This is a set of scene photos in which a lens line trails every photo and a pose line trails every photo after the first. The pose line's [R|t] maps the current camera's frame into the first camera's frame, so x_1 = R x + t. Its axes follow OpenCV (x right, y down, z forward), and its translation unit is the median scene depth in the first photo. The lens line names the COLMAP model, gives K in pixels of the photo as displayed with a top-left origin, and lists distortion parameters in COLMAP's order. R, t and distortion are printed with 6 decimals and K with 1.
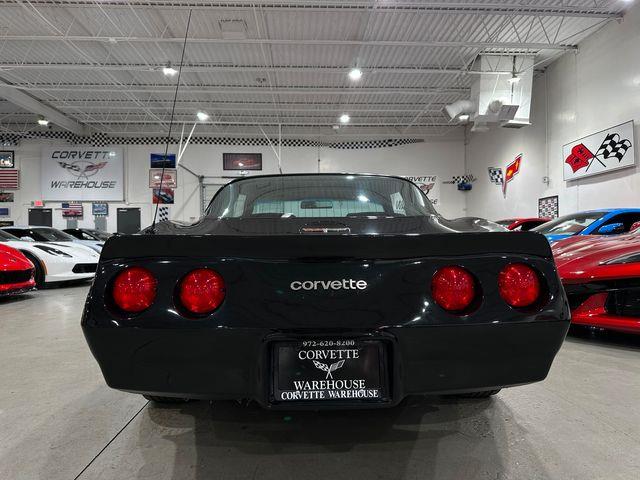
lens RADIAL K [[450.1, 0, 320.0], [0, 450.1, 240.0], [0, 0, 1]] dist [0.041902, -0.059479]
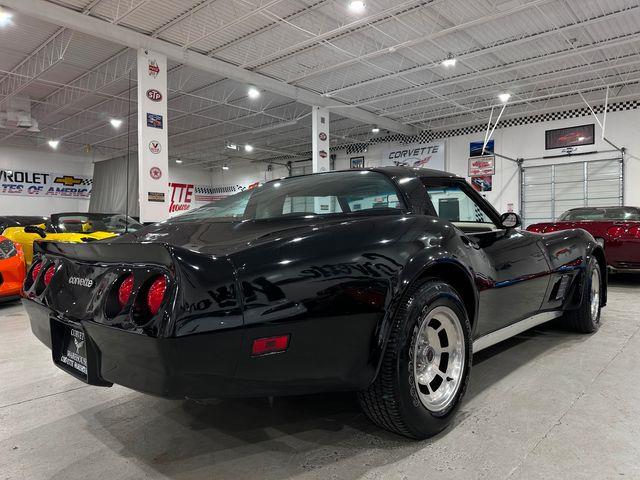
lens RADIAL K [[450.1, 0, 320.0], [0, 450.1, 240.0], [0, 0, 1]] dist [0.041902, -0.059479]
pose [[0.709998, 0.013645, -0.704072, 0.122468], [0.008166, 0.999586, 0.027606, -0.004966], [0.704157, -0.025349, 0.709592, 0.047453]]
